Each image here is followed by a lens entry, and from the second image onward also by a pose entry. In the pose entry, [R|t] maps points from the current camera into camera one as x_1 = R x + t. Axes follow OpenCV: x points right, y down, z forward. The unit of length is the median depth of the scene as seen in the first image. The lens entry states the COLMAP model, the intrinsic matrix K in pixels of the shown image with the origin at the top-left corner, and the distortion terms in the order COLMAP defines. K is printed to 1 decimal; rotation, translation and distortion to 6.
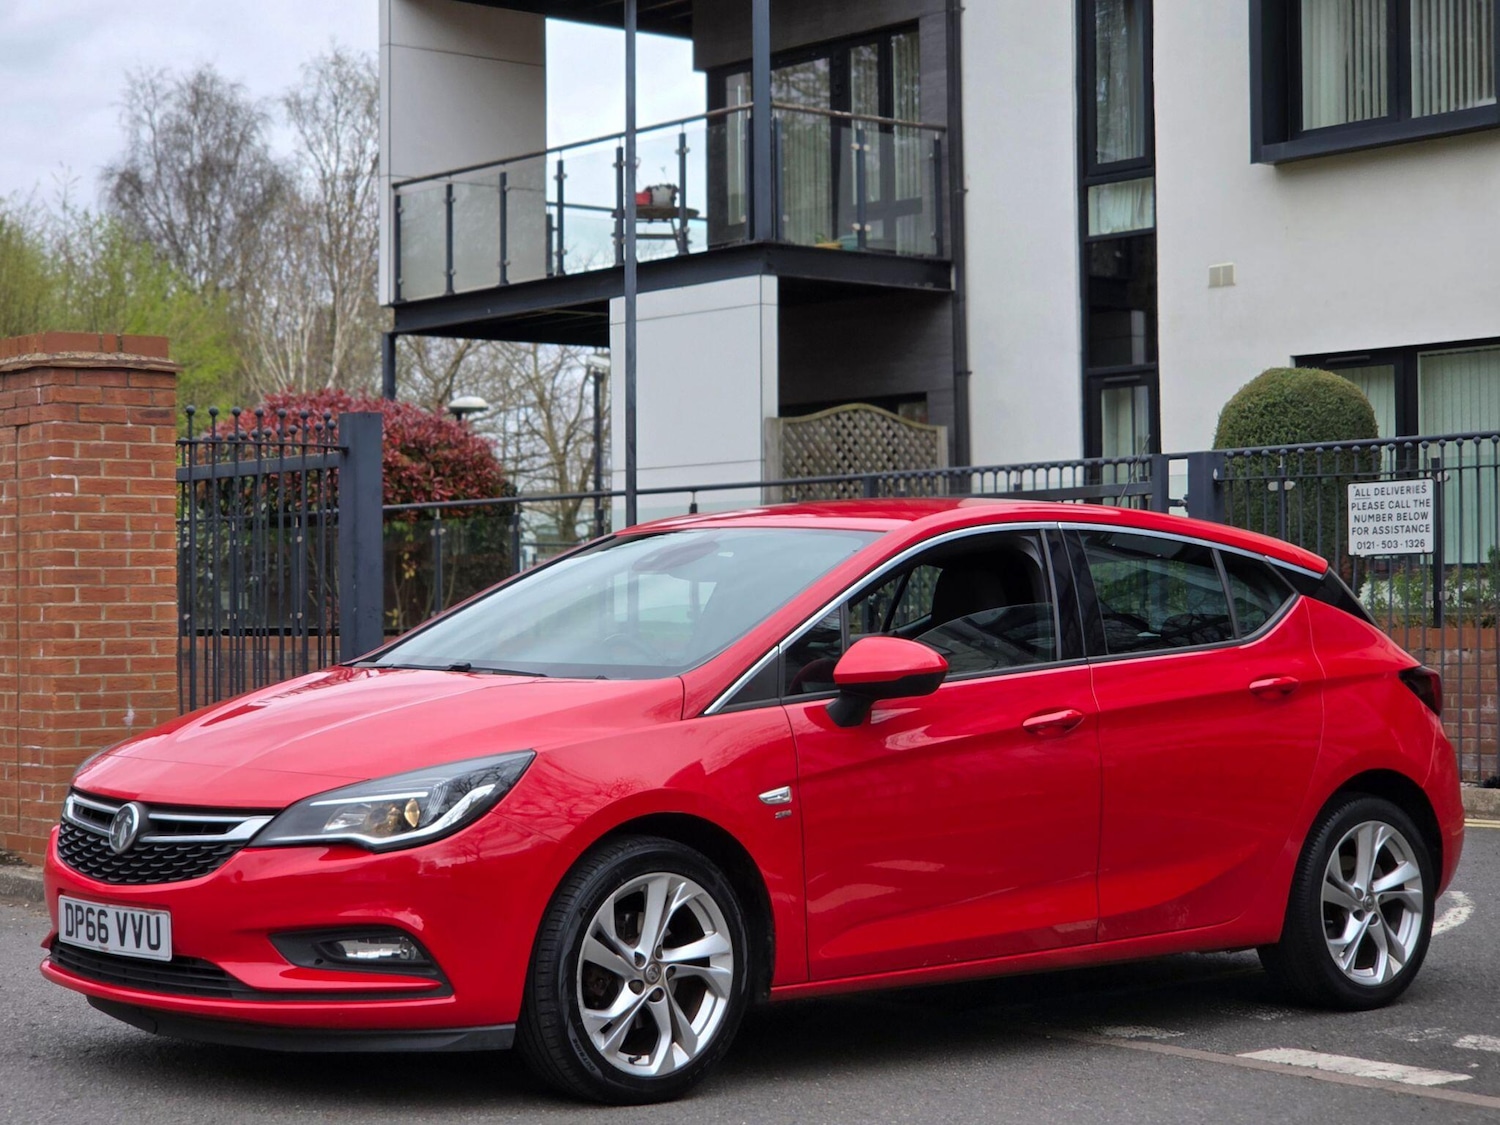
lens RADIAL K [[3094.9, 0, 725.3], [0, 3094.9, 537.1], [0, 0, 1]] dist [-0.383447, 4.904756]
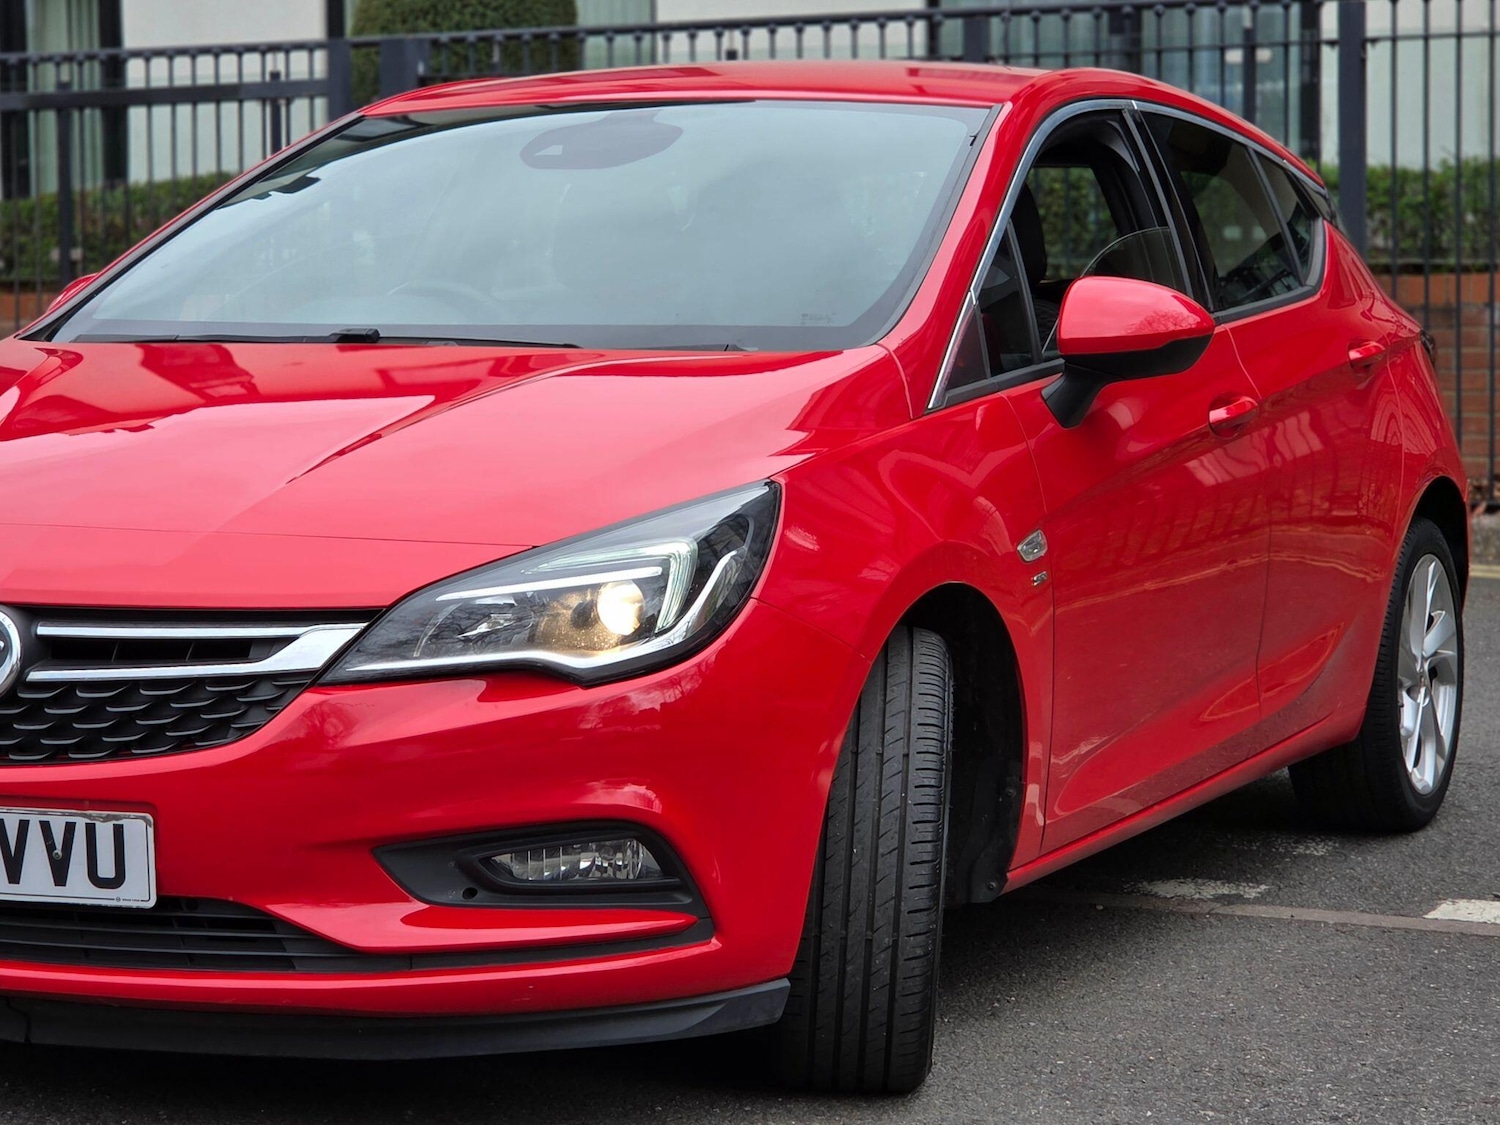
lens RADIAL K [[3892.6, 0, 750.0], [0, 3892.6, 562.5], [0, 0, 1]] dist [-0.635506, 10.827708]
pose [[0.909829, -0.034522, 0.413546, -0.152705], [-0.006018, 0.995331, 0.096329, 0.007160], [-0.414941, -0.090131, 0.905373, 0.160806]]
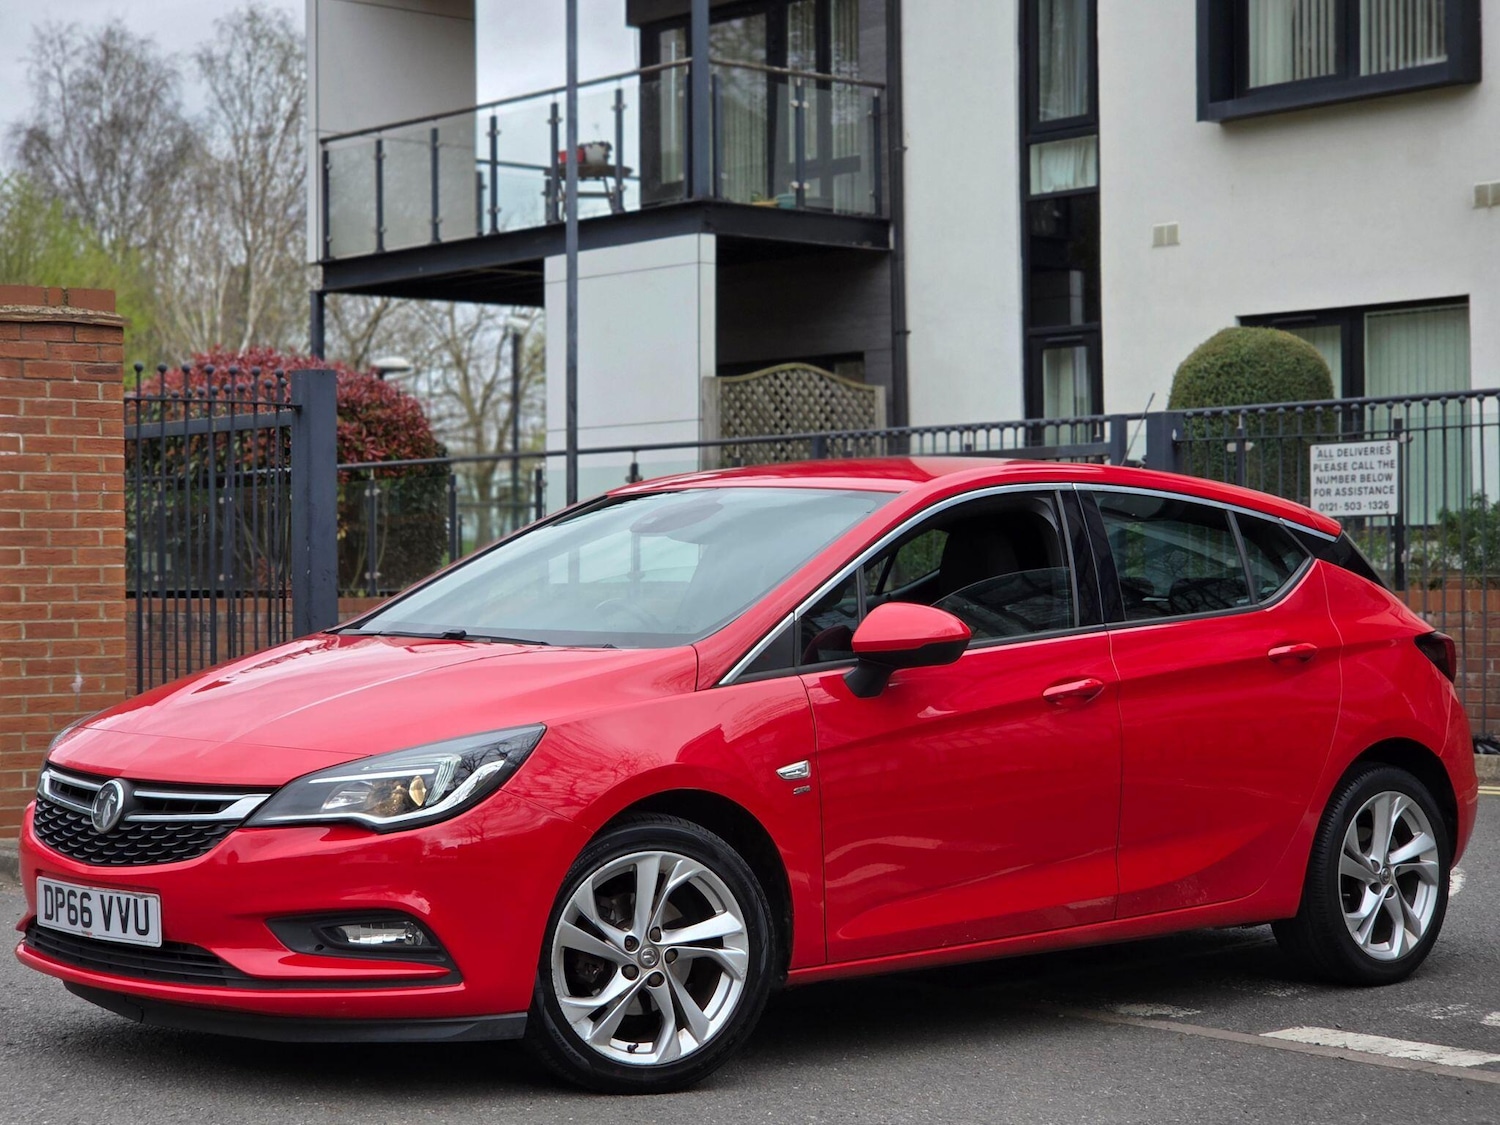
lens RADIAL K [[3070.5, 0, 737.0], [0, 3070.5, 584.1], [0, 0, 1]] dist [-0.324938, 4.053042]
pose [[0.999409, -0.000088, 0.034379, -0.015342], [-0.000879, 0.999604, 0.028122, 0.000023], [-0.034368, -0.028136, 0.999013, 0.026229]]
